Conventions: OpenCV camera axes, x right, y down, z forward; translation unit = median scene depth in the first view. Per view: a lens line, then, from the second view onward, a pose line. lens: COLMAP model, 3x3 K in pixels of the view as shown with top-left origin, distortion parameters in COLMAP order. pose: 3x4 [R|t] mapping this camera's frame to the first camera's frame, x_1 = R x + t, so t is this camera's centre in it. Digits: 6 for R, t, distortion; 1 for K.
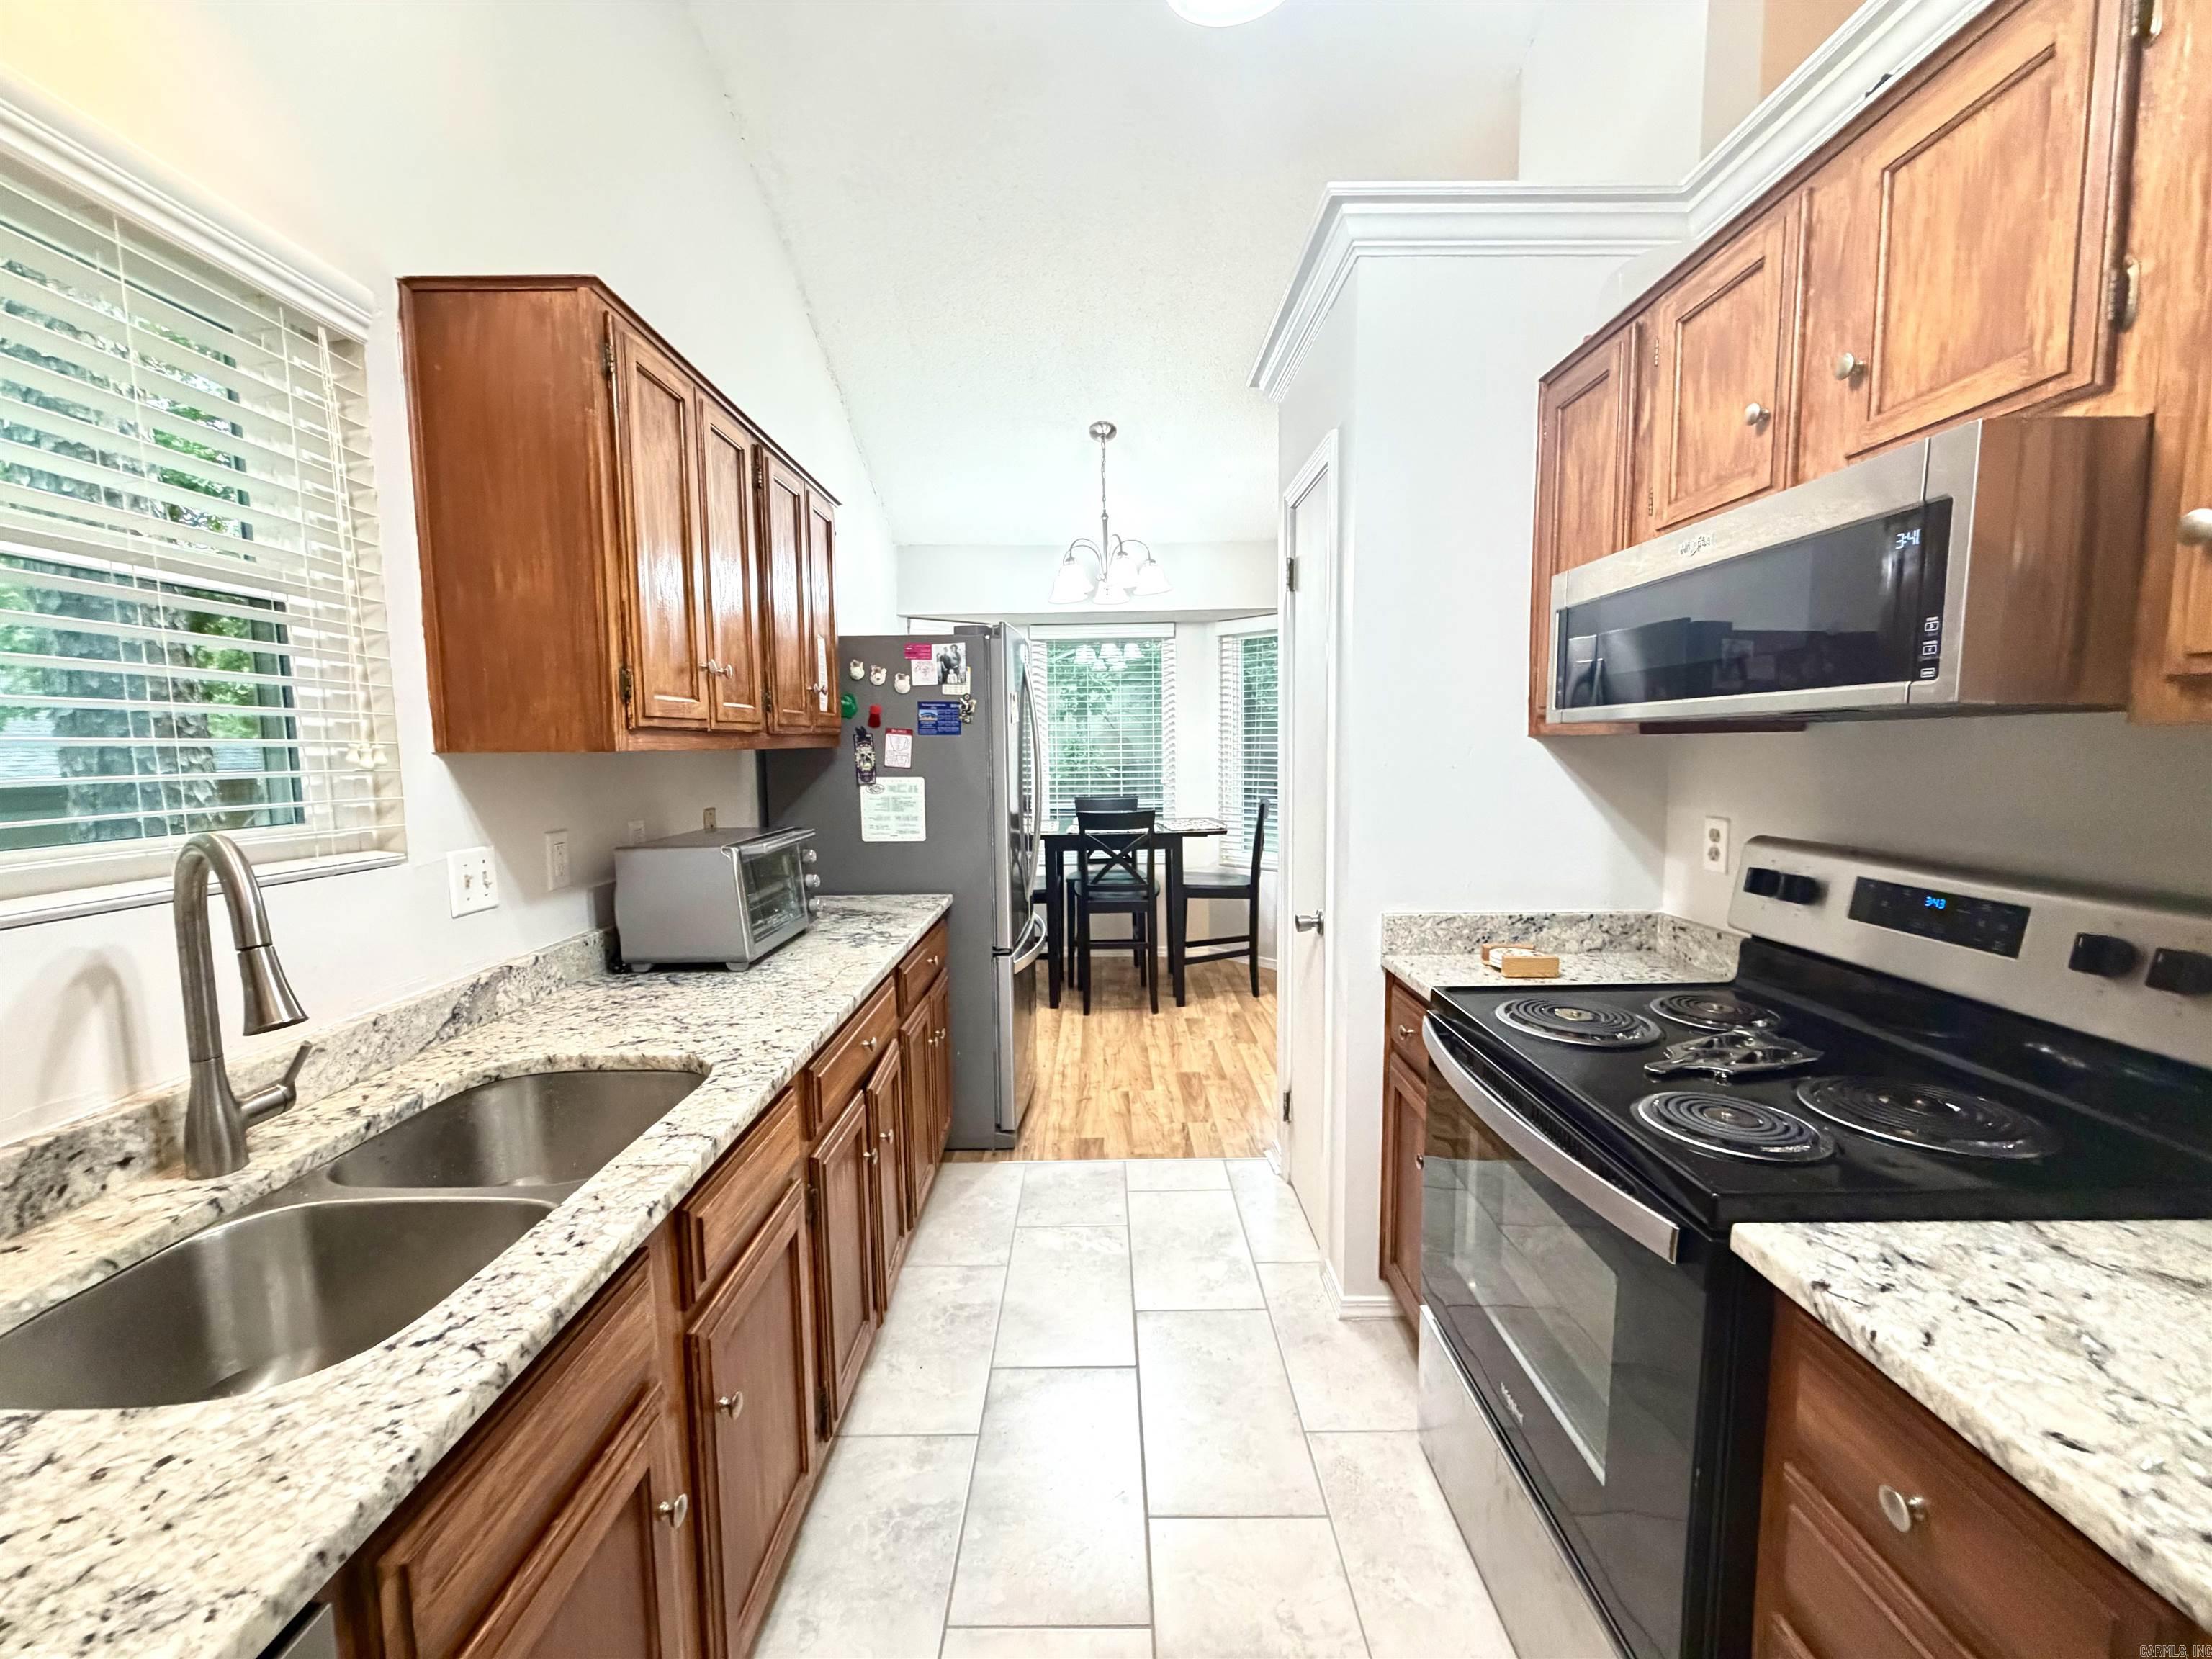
lens RADIAL K [[880.2, 0, 1099.1], [0, 880.2, 823.0], [0, 0, 1]] dist [-0.000202, 0.000242]
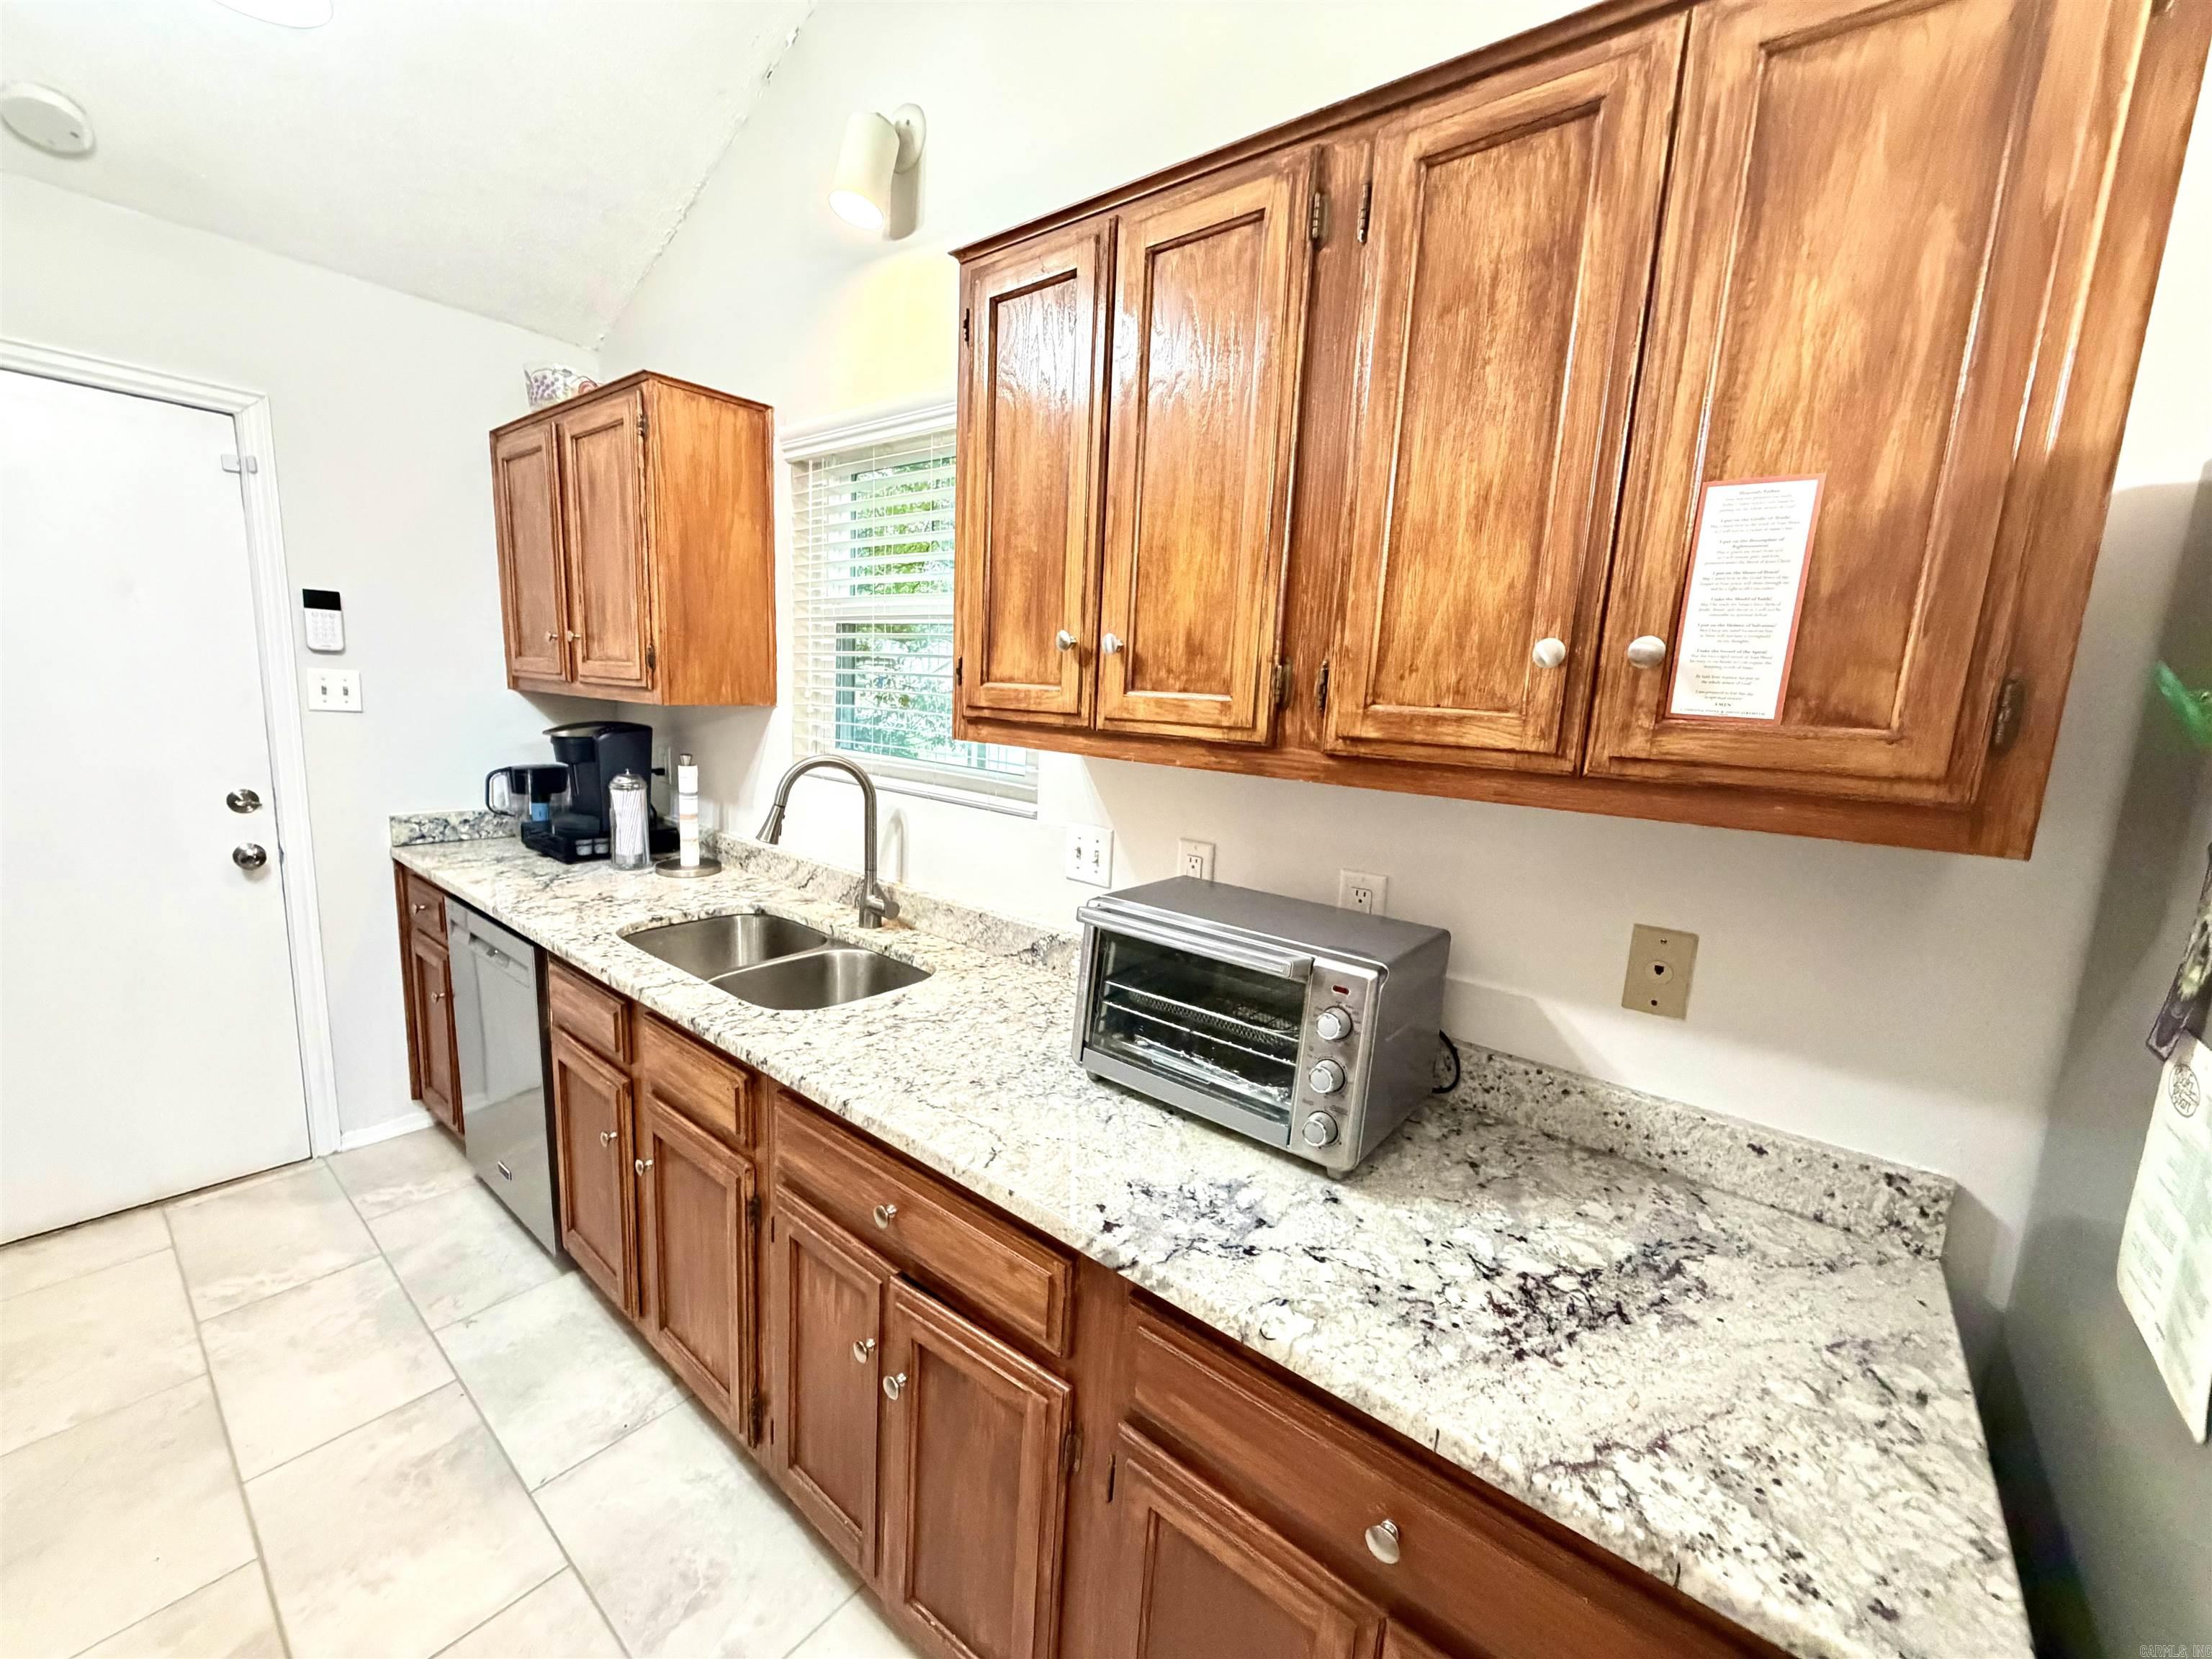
lens RADIAL K [[880.2, 0, 1094.4], [0, 880.2, 827.0], [0, 0, 1]] dist [-0.000202, 0.000242]
pose [[-0.627938, 0.108033, -0.770729, 0.096968], [-0.111787, 0.967529, 0.226695, -0.163047], [0.770193, 0.228508, -0.595472, 1.233737]]
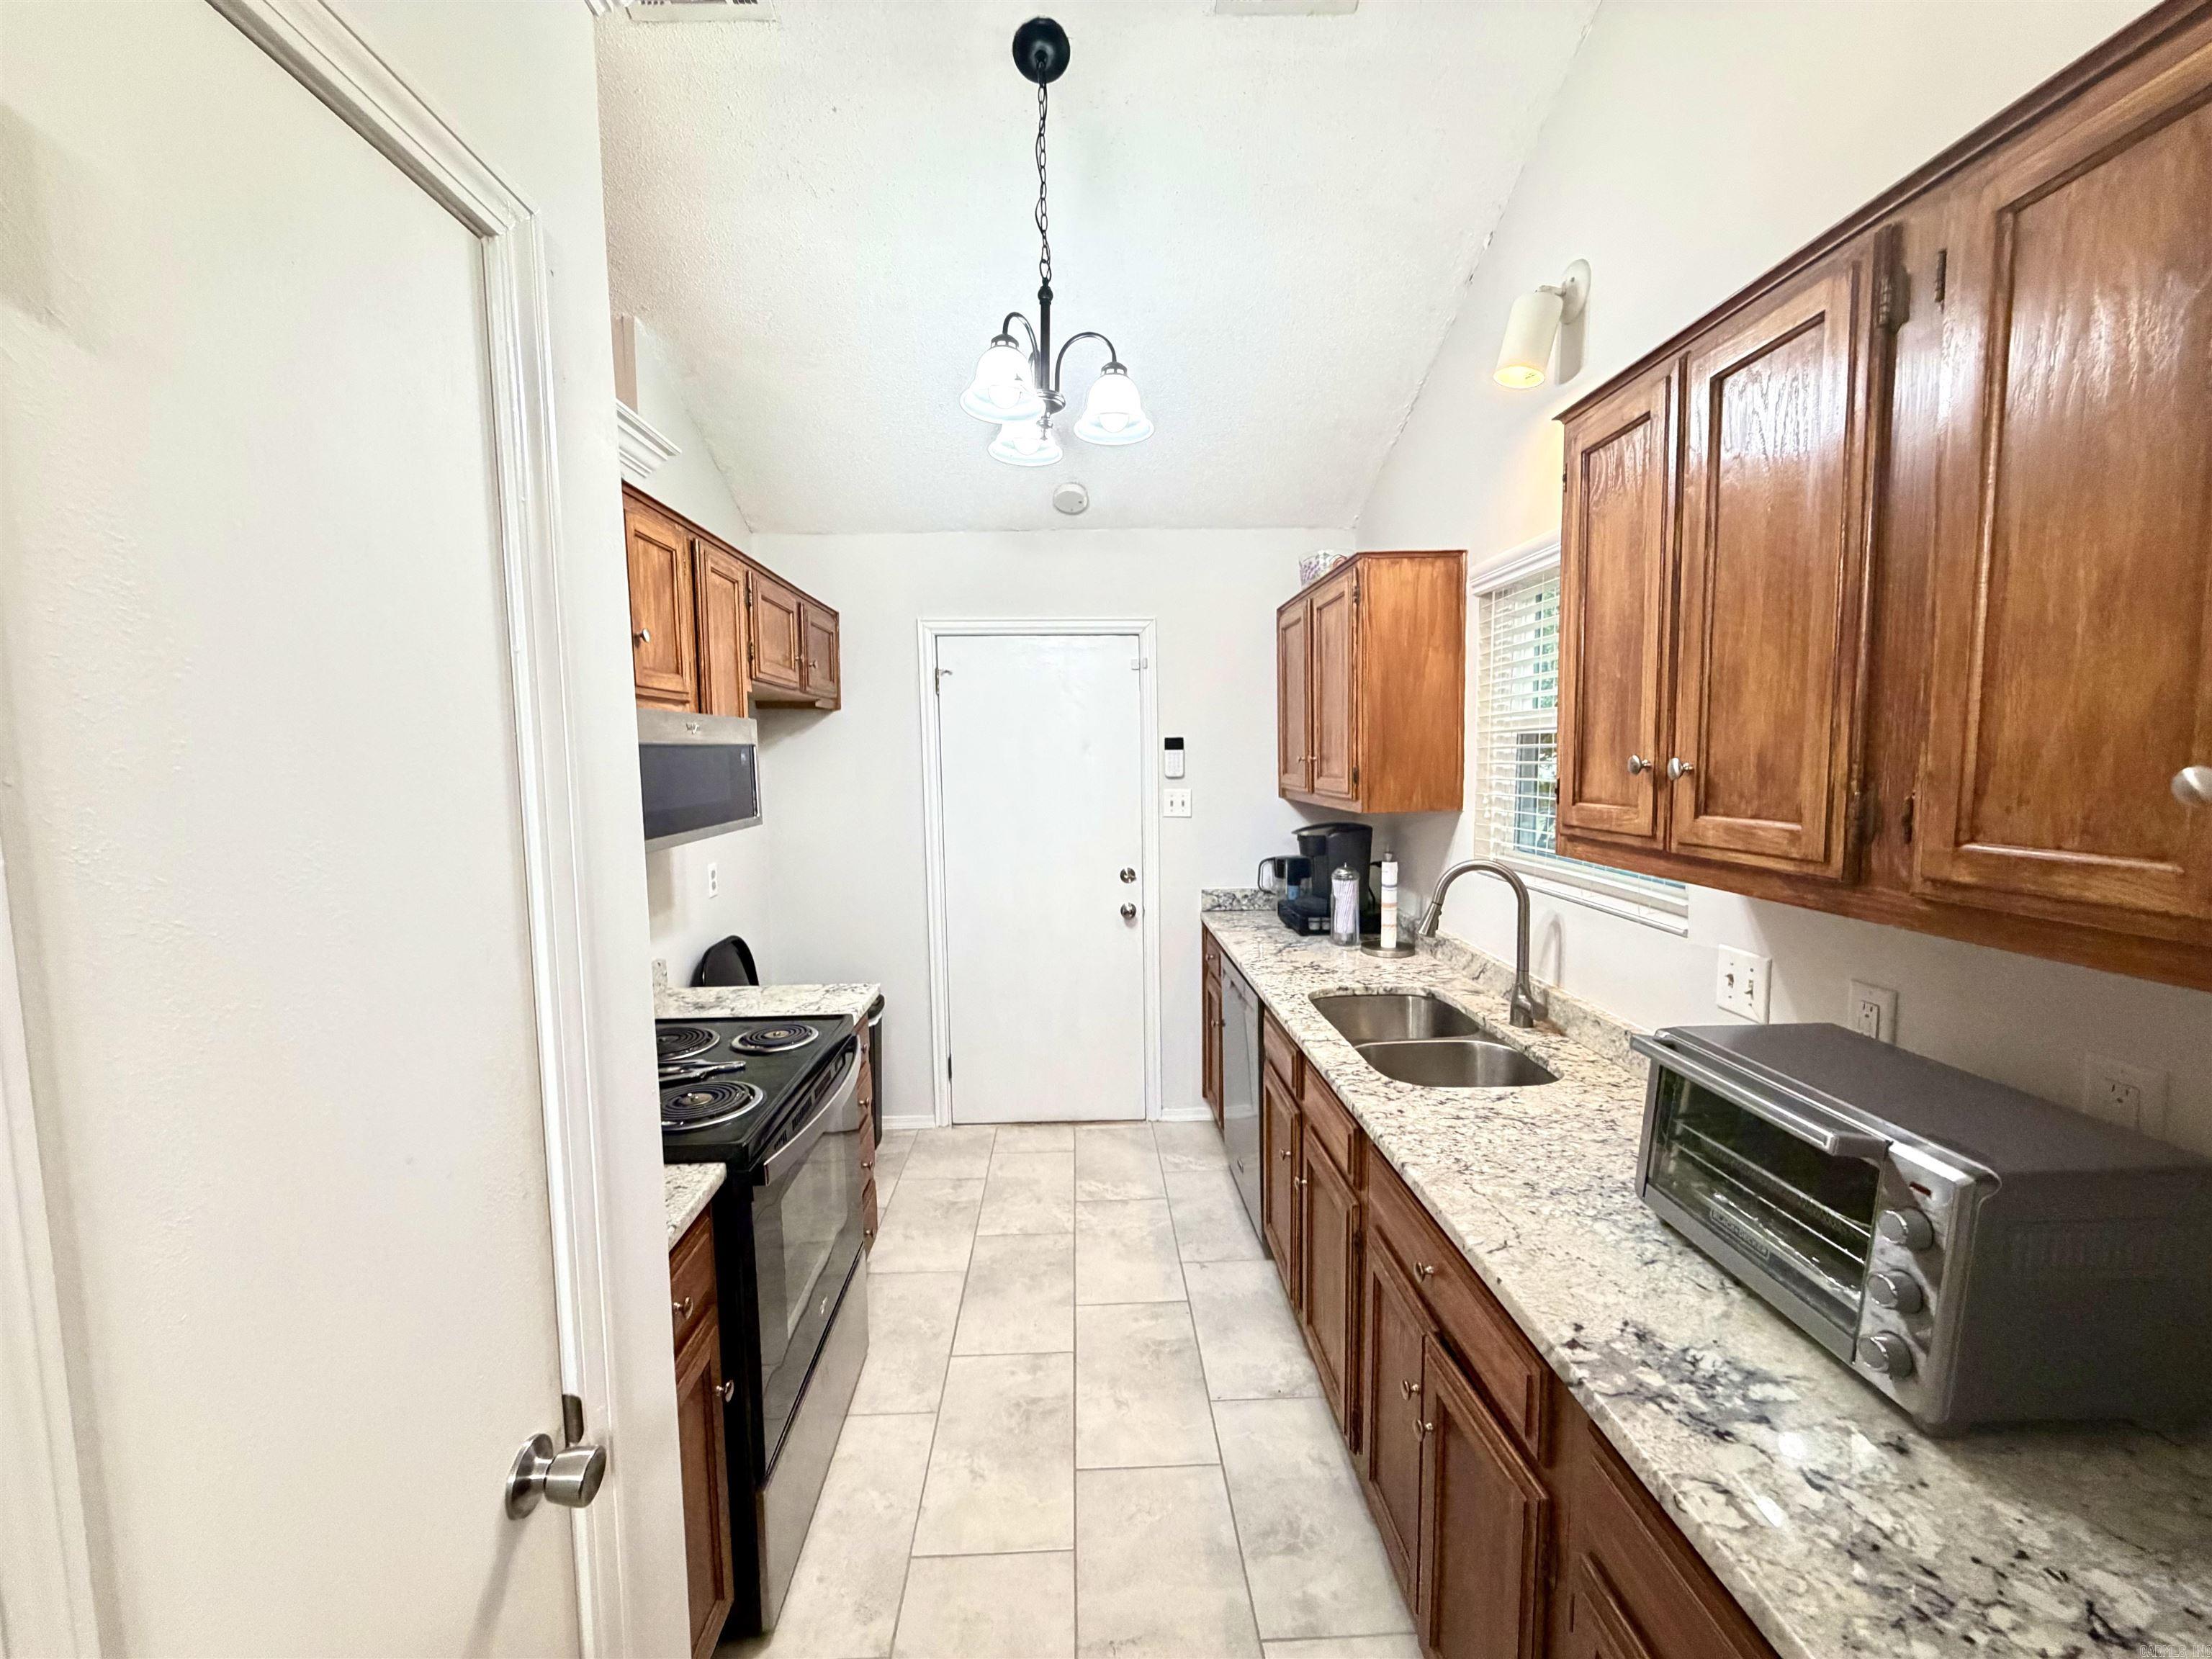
lens RADIAL K [[880.2, 0, 1104.3], [0, 880.2, 828.1], [0, 0, 1]] dist [-0.000202, 0.000242]
pose [[-0.998729, 0.032888, -0.038207, 0.022869], [0.025599, 0.983760, 0.177653, -0.222169], [0.043429, 0.176449, -0.983351, 1.419226]]
